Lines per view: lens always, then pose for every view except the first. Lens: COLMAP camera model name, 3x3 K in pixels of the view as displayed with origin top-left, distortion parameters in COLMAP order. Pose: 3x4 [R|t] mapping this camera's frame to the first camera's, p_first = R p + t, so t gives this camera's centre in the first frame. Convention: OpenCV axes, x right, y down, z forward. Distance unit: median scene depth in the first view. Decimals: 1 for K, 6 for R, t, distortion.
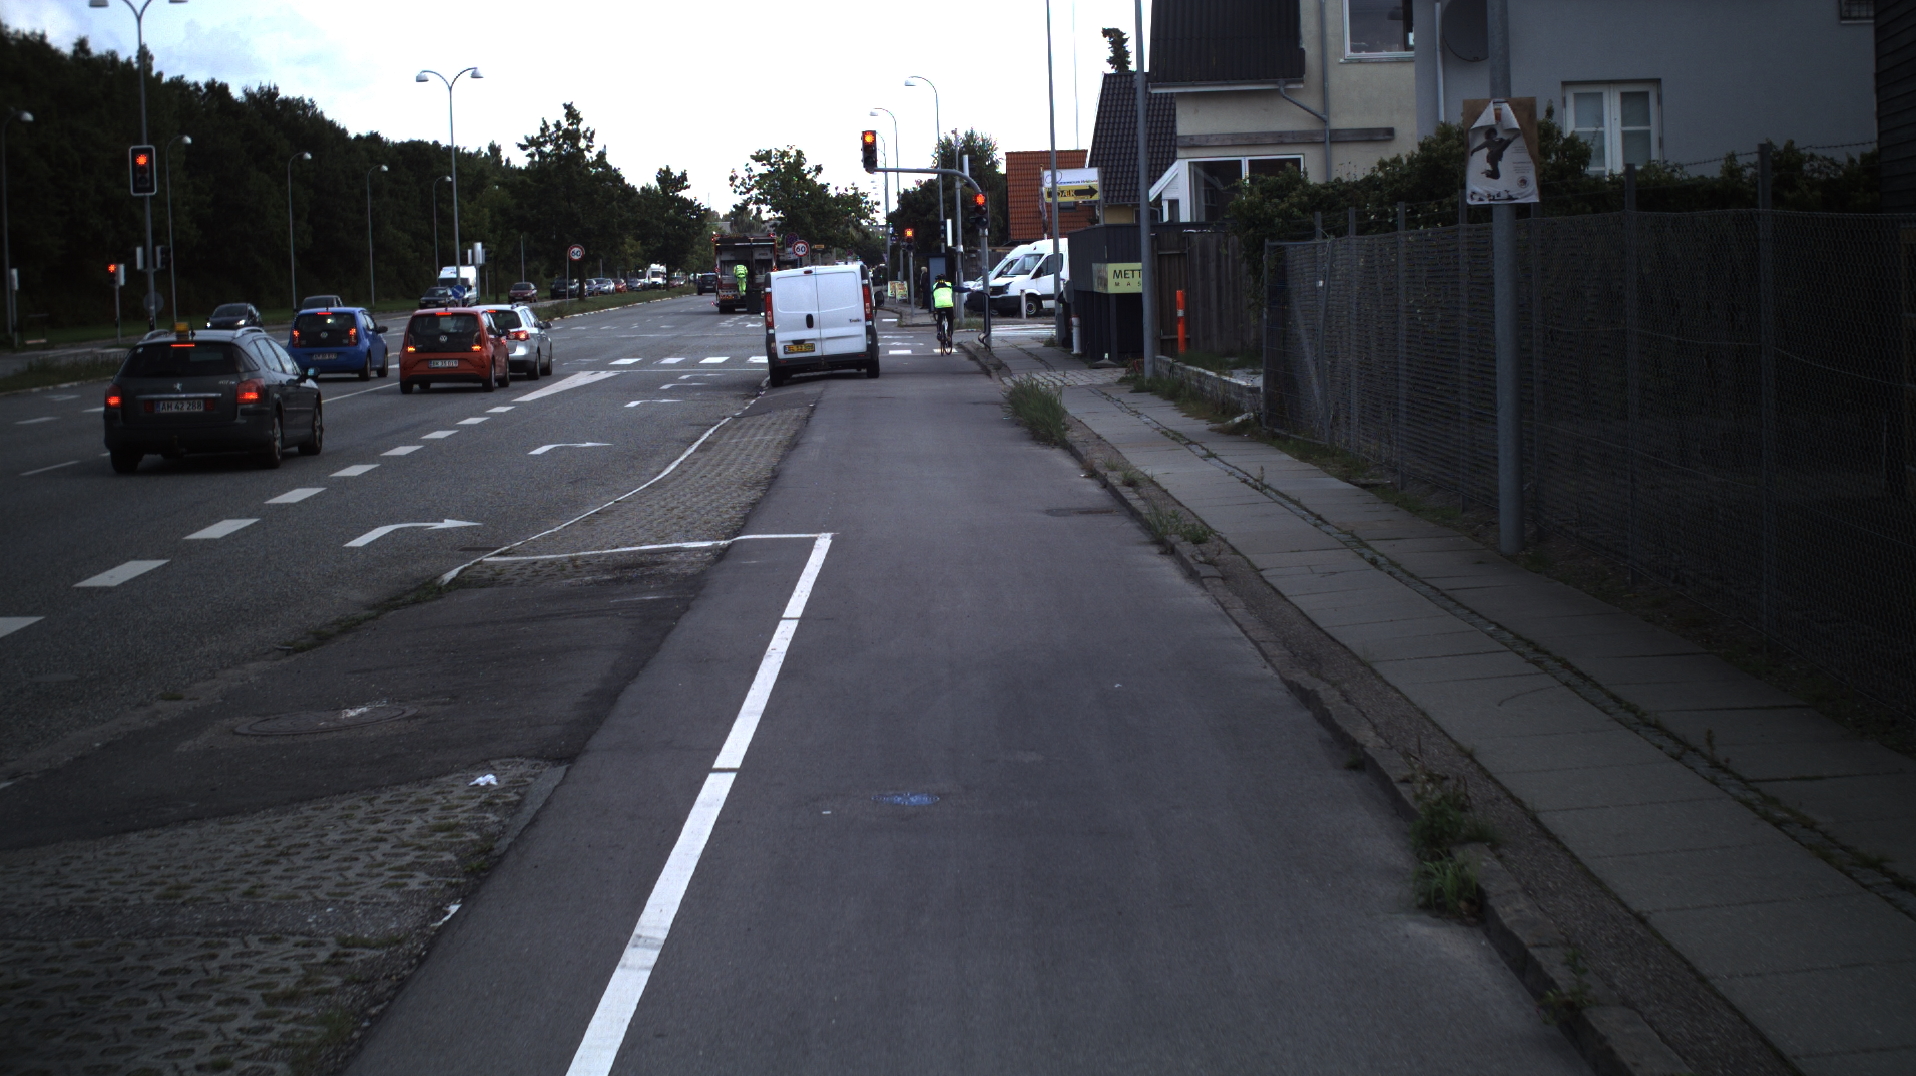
lens RADIAL K [[3127.5, 0, 958.0], [0, 3127.5, 538.0], [0, 0, 1]] dist [-0.261942, 0.101458]
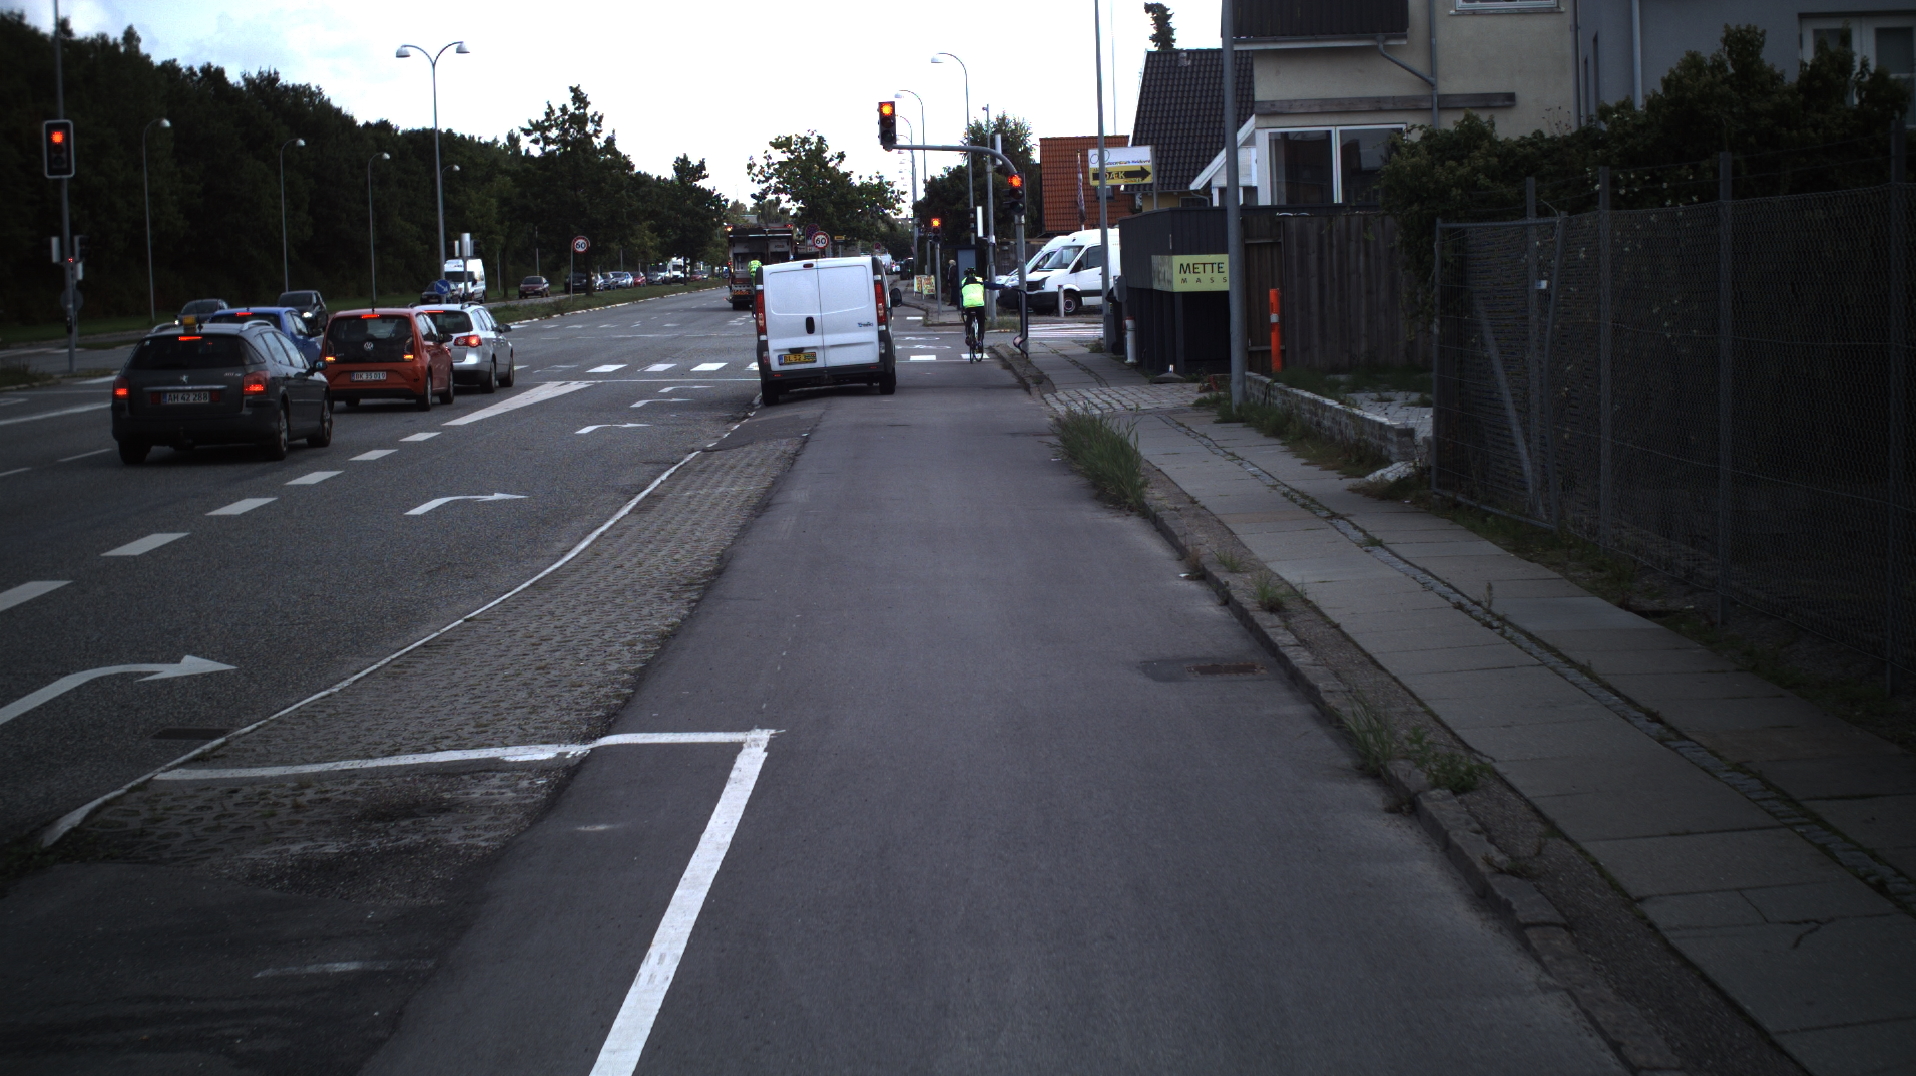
lens RADIAL K [[3127.5, 0, 958.0], [0, 3127.5, 538.0], [0, 0, 1]] dist [-0.261942, 0.101458]
pose [[0.999953, 0.001273, -0.009599, -0.000469], [-0.001253, 0.999997, 0.002079, -0.011347], [0.009601, -0.002067, 0.999952, 0.133220]]
